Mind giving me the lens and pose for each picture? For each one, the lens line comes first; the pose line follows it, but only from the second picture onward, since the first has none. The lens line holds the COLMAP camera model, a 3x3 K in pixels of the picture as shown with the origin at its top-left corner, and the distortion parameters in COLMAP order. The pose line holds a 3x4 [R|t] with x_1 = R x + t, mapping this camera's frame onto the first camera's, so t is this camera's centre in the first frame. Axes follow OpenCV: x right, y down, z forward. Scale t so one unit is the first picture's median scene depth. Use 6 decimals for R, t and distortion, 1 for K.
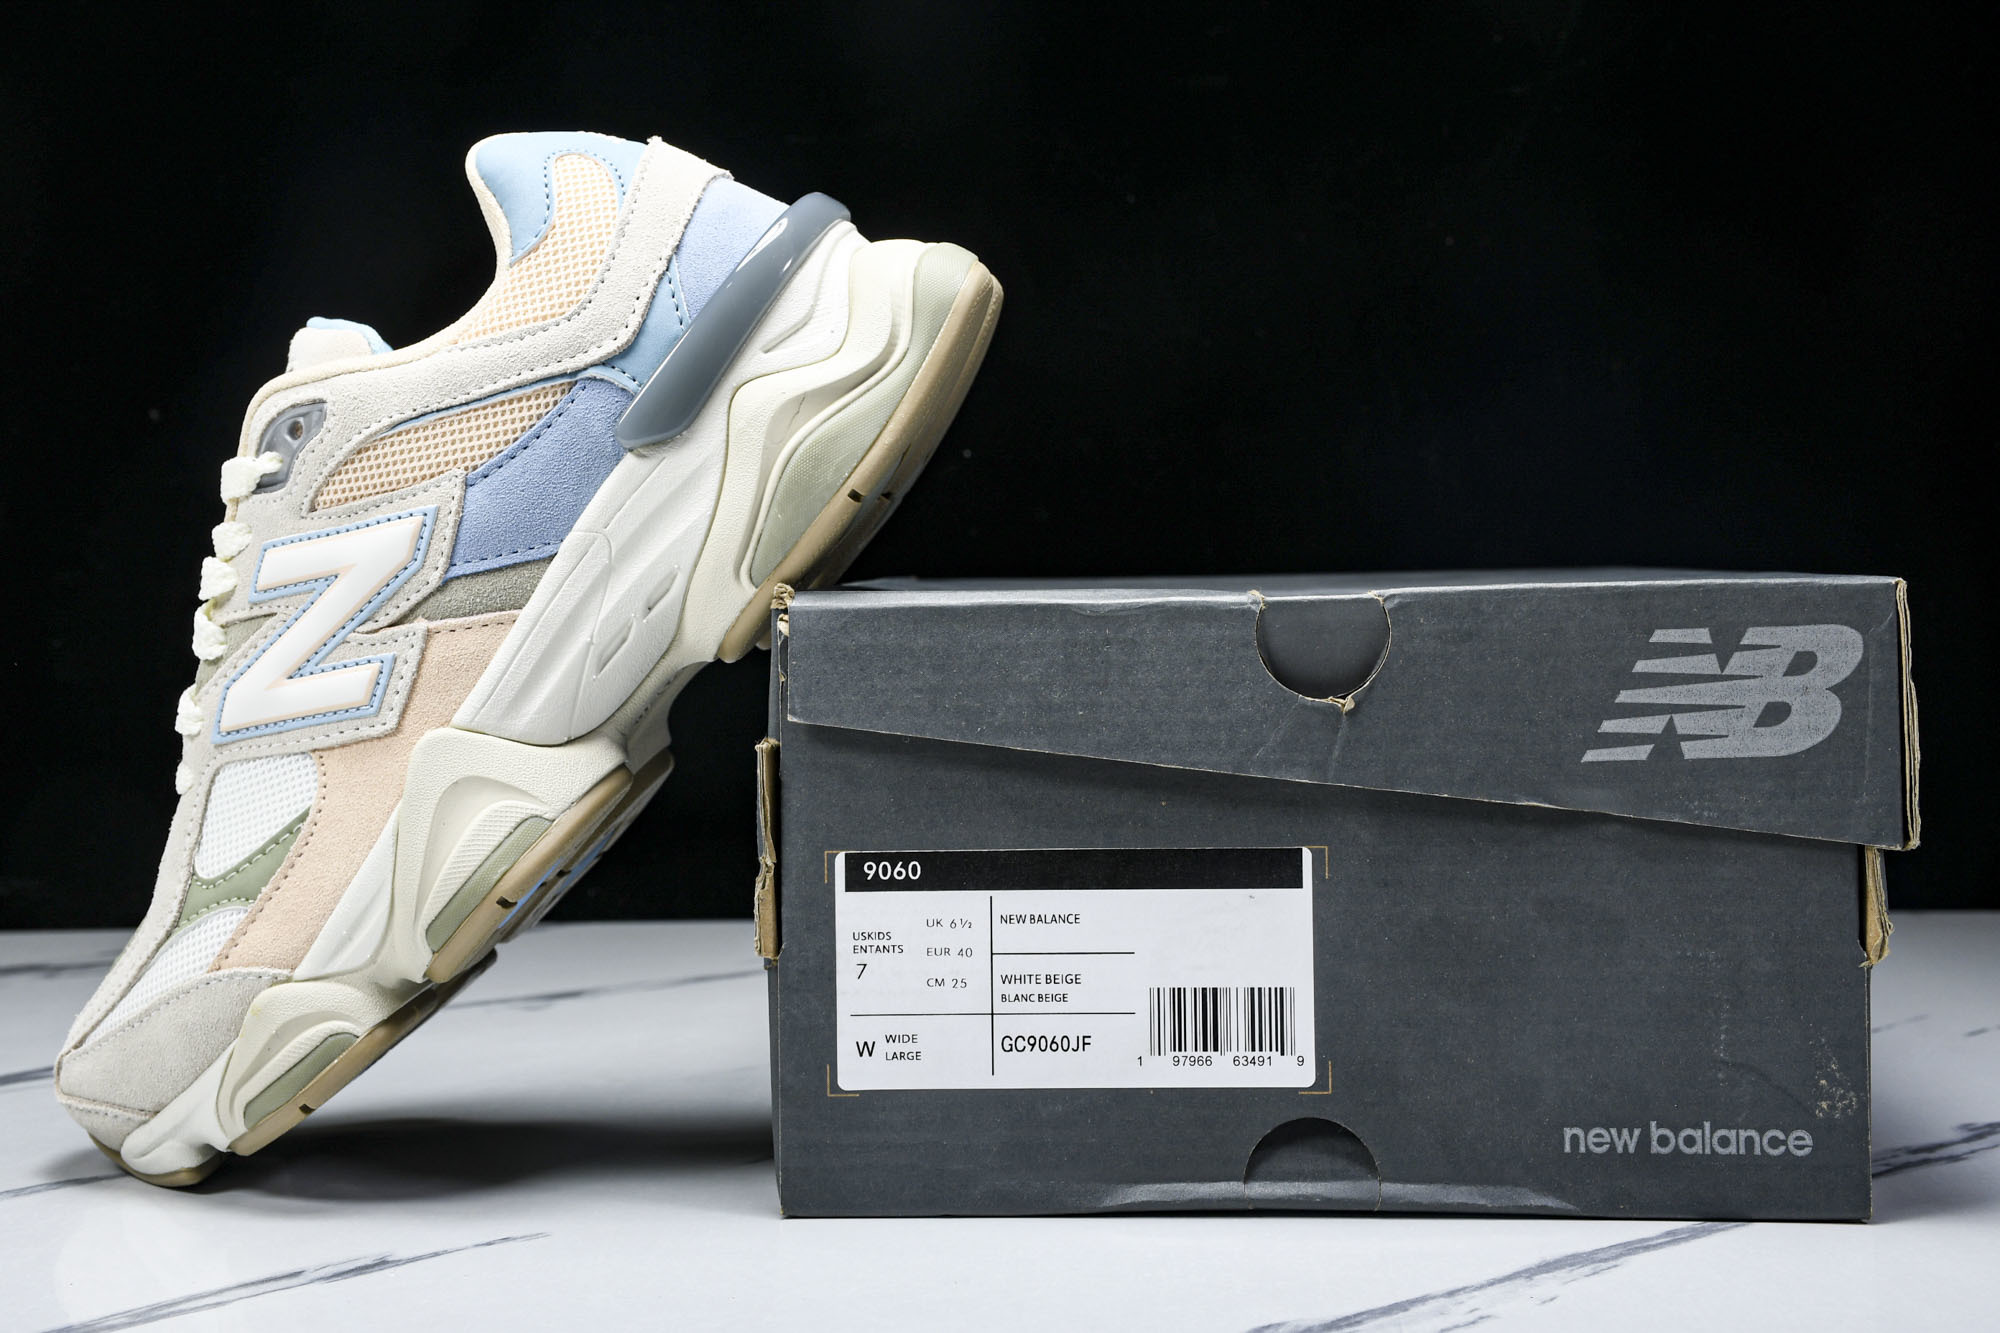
lens RADIAL K [[3075.8, 0, 974.3], [0, 3075.8, 660.9], [0, 0, 1]] dist [0.042561, 0.203521]
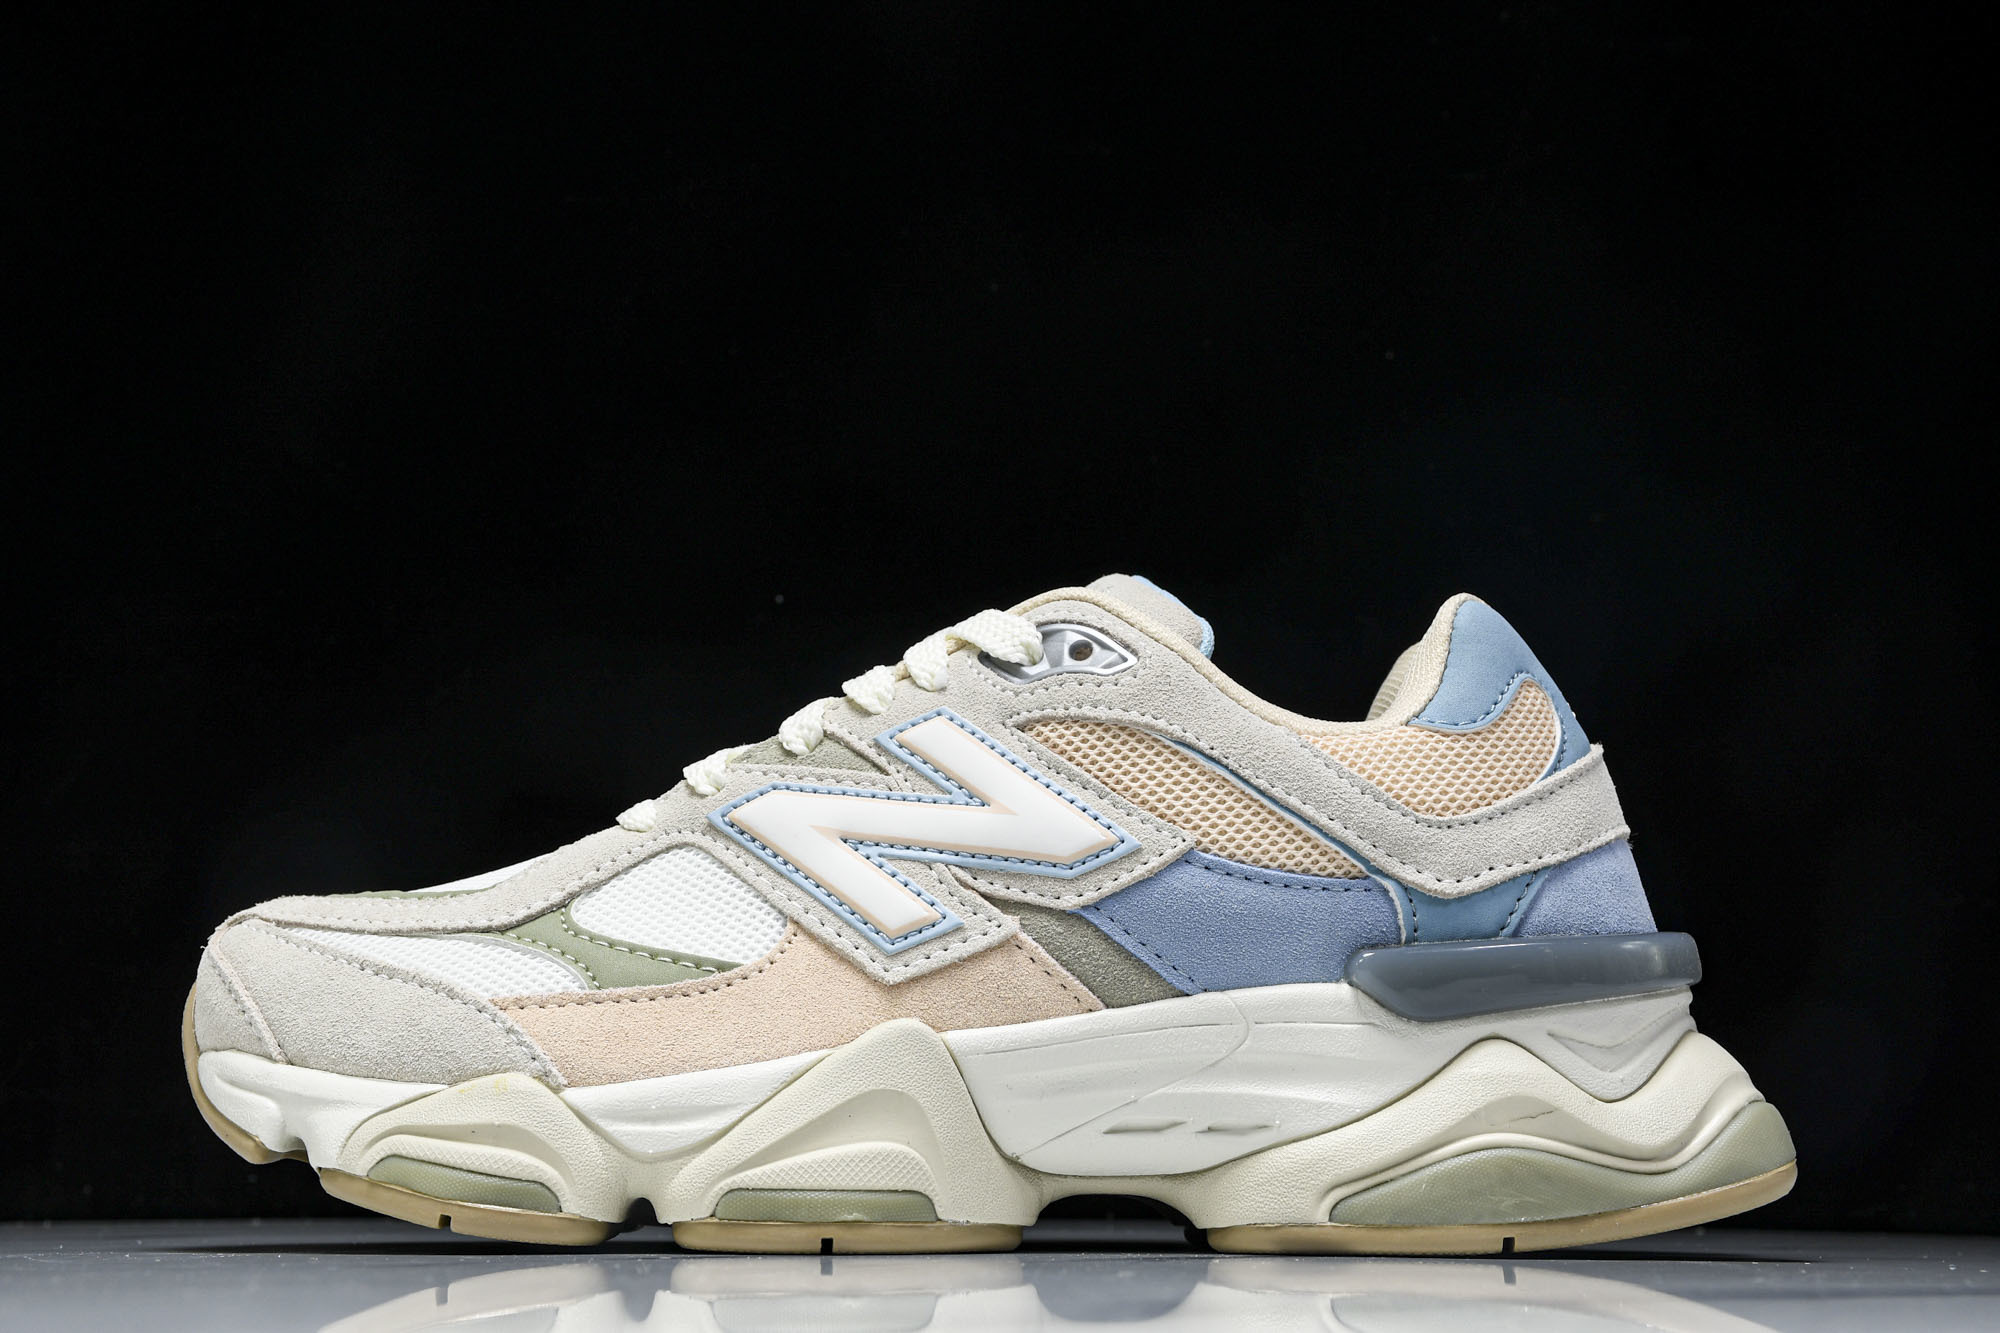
lens RADIAL K [[3075.8, 0, 974.3], [0, 3075.8, 660.9], [0, 0, 1]] dist [0.042561, 0.203521]
pose [[0.649868, 0.756273, -0.075649, -0.178118], [-0.755817, 0.632555, -0.169161, 0.087383], [-0.080080, 0.167109, 0.982681, 0.207973]]
